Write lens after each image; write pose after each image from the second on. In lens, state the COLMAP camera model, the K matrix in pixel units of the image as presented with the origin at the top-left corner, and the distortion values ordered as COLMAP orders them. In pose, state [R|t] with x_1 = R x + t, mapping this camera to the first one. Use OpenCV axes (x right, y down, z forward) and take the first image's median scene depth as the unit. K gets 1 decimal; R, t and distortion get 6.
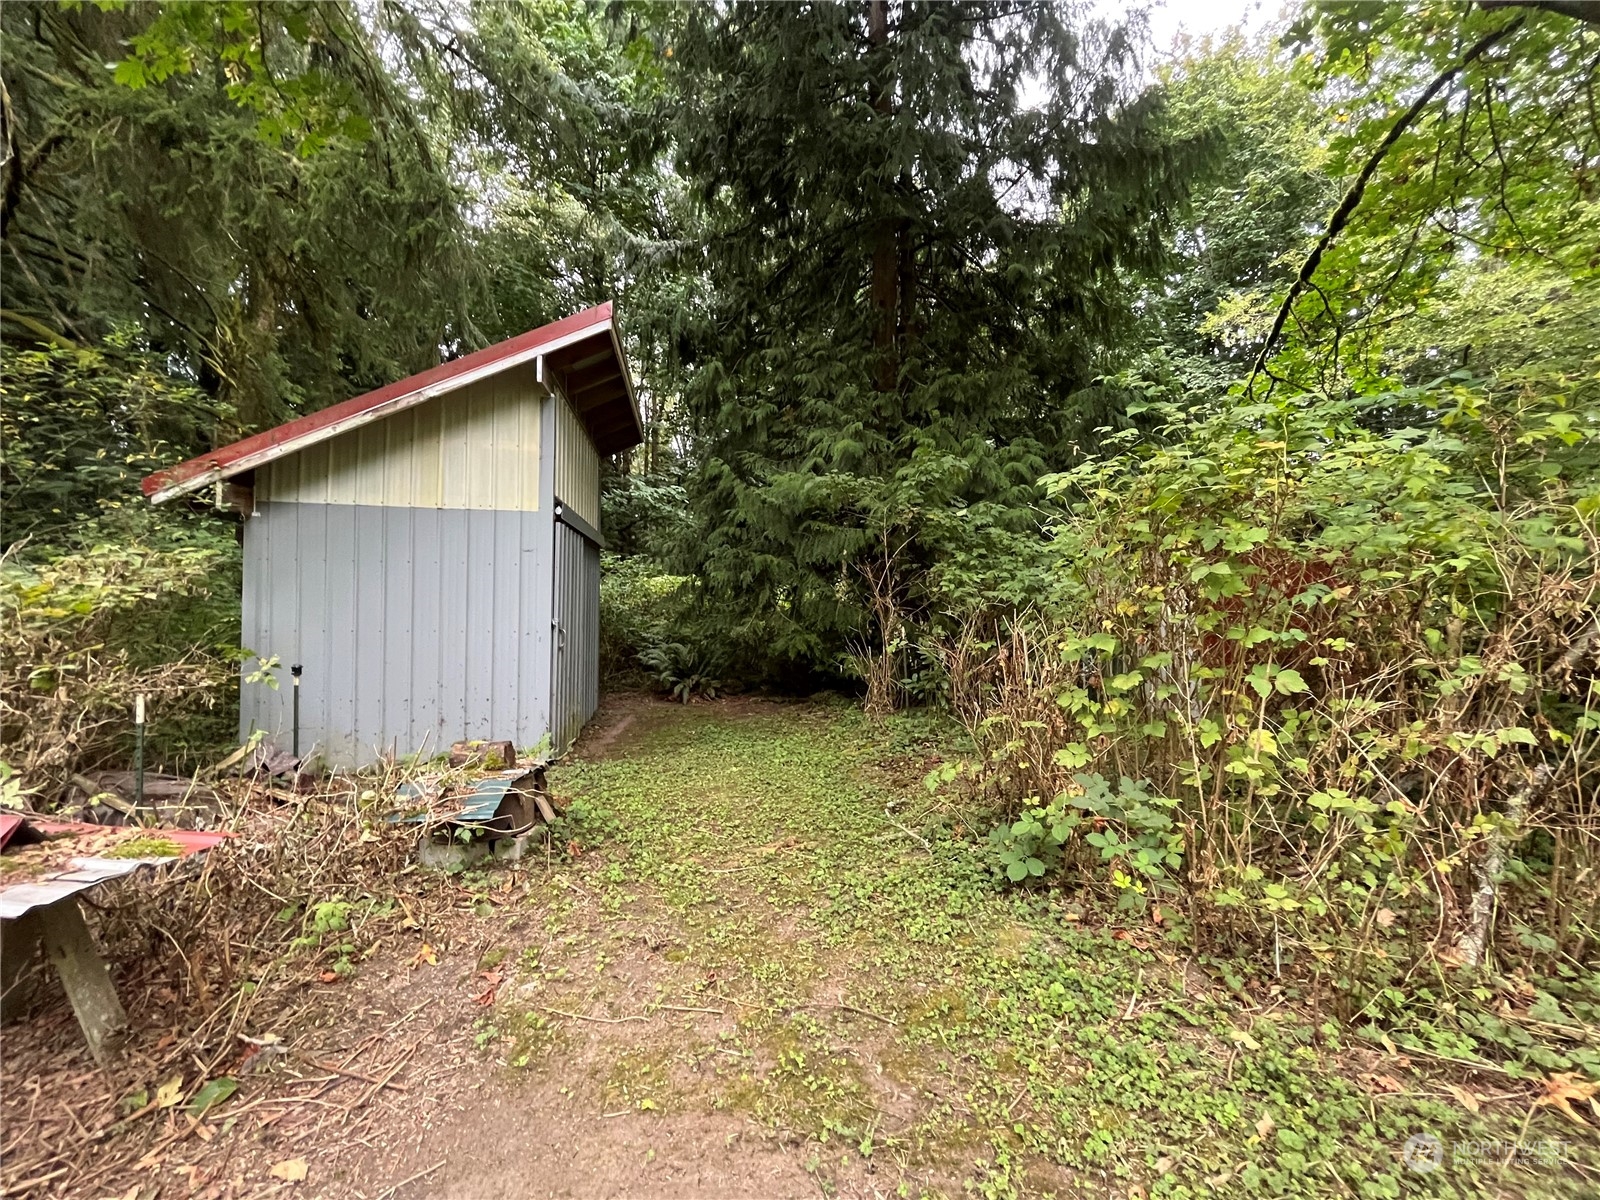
lens RADIAL K [[654.4, 0, 803.6], [0, 654.4, 599.8], [0, 0, 1]] dist [0.000781, -0.000375]
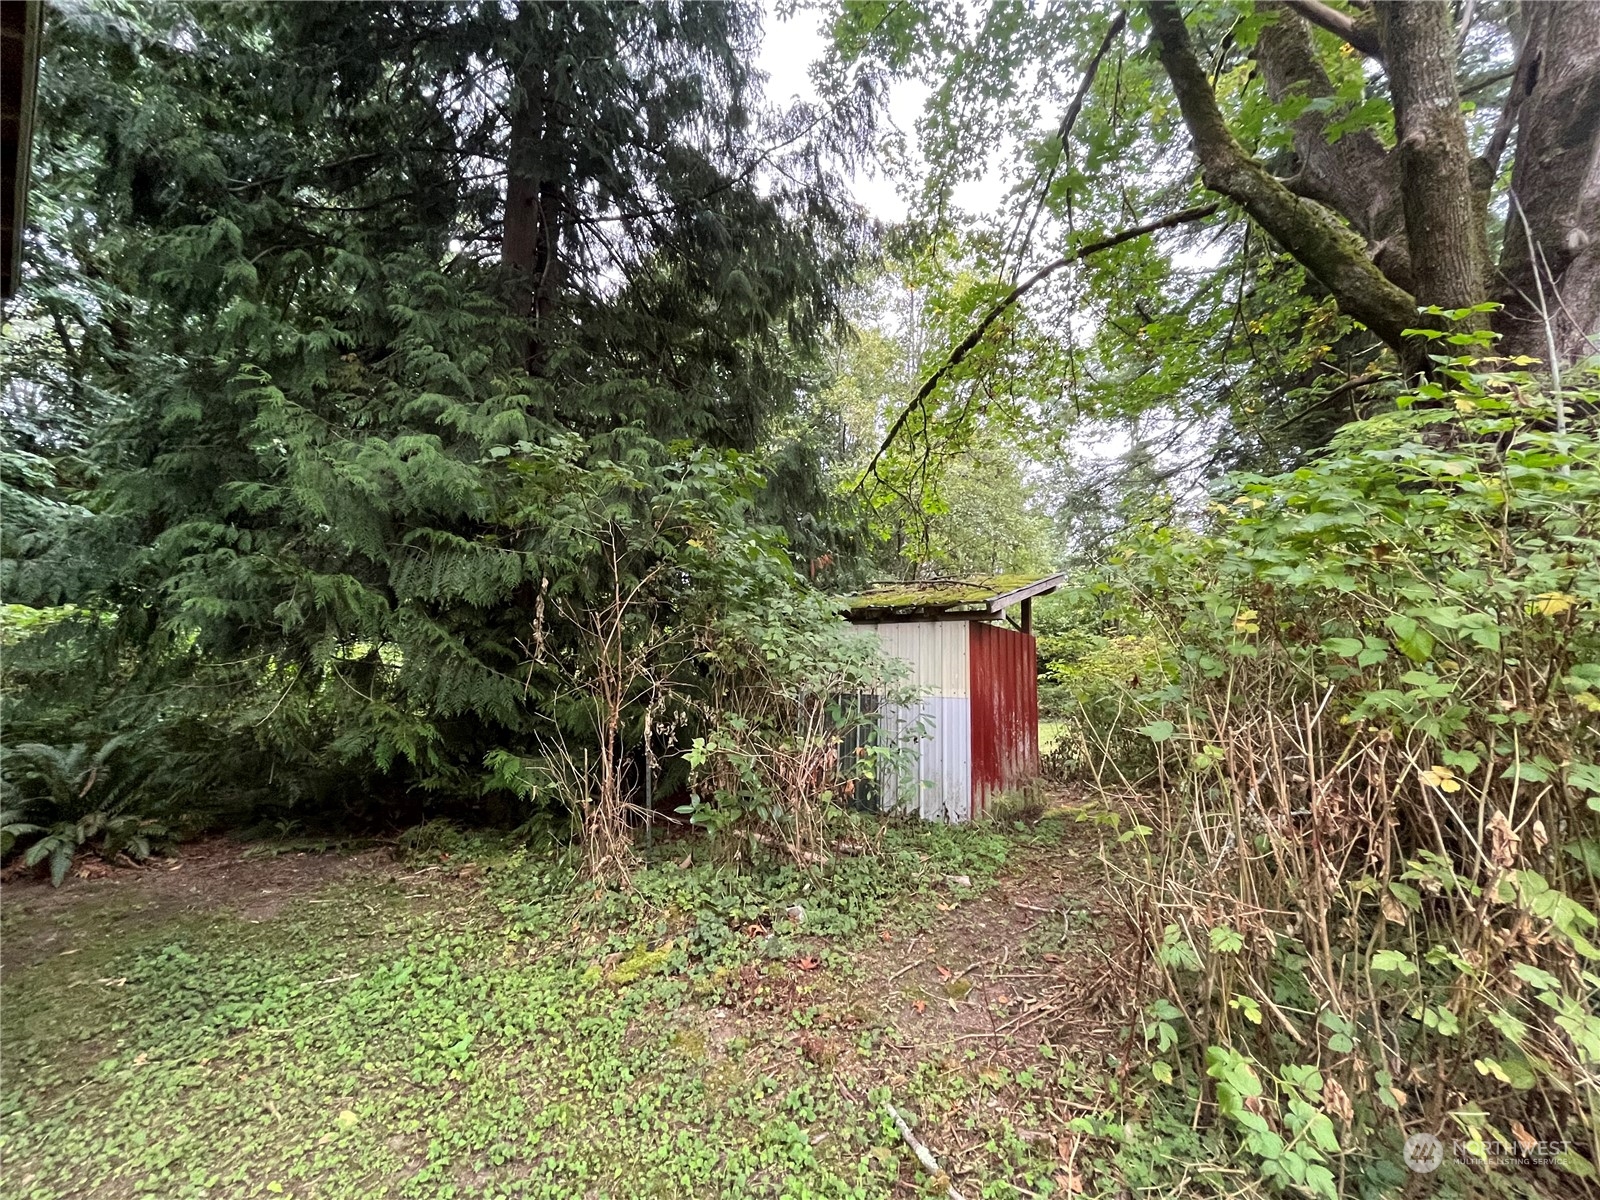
lens RADIAL K [[654.4, 0, 794.4], [0, 654.4, 601.4], [0, 0, 1]] dist [0.000781, -0.000375]
pose [[0.760111, 0.091184, 0.643363, -0.100748], [-0.028047, 0.993786, -0.107713, -0.000828], [-0.649187, 0.063829, 0.757946, 0.306021]]
